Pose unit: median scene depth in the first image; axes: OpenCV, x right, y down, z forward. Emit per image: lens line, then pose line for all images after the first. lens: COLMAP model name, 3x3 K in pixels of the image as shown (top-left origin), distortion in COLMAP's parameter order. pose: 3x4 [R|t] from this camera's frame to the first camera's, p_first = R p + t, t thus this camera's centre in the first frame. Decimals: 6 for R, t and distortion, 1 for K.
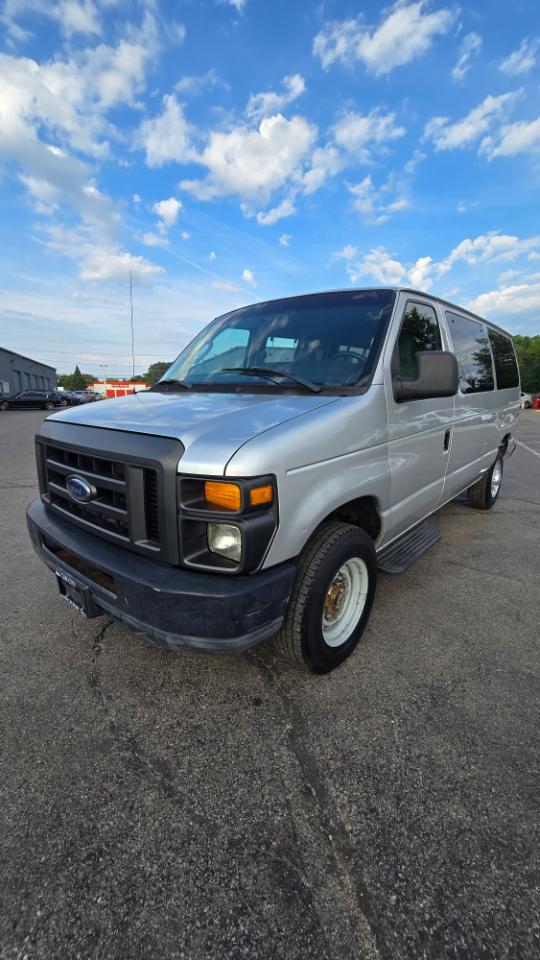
lens RADIAL K [[406.6, 0, 270.0], [0, 406.6, 480.0], [0, 0, 1]] dist [-0.035208, -0.000011]
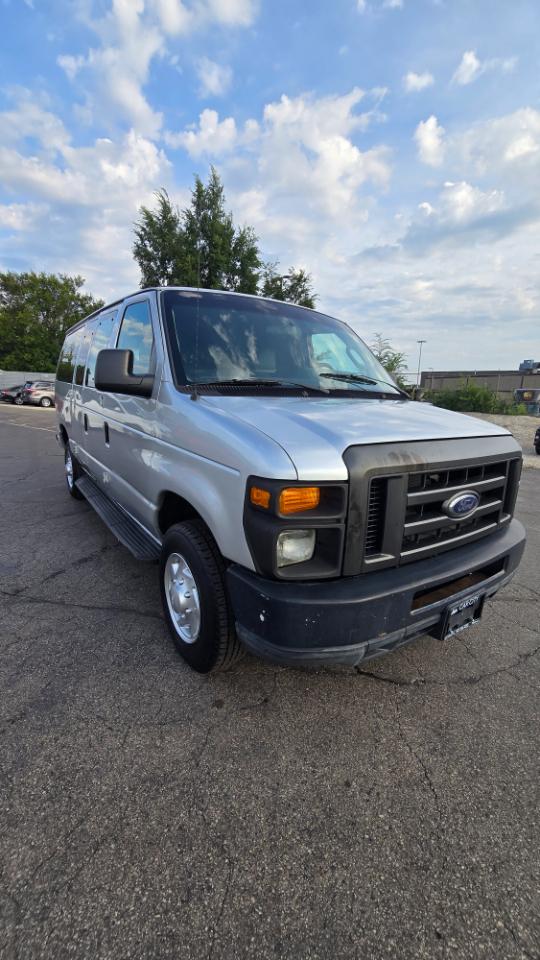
lens RADIAL K [[395.8, 0, 270.0], [0, 395.8, 480.0], [0, 0, 1]] dist [-0.000290, -0.000058]
pose [[0.265273, -0.207729, 0.941530, -1.125224], [0.180337, 0.969972, 0.163195, -0.211716], [-0.947158, 0.126501, 0.294769, 0.889993]]
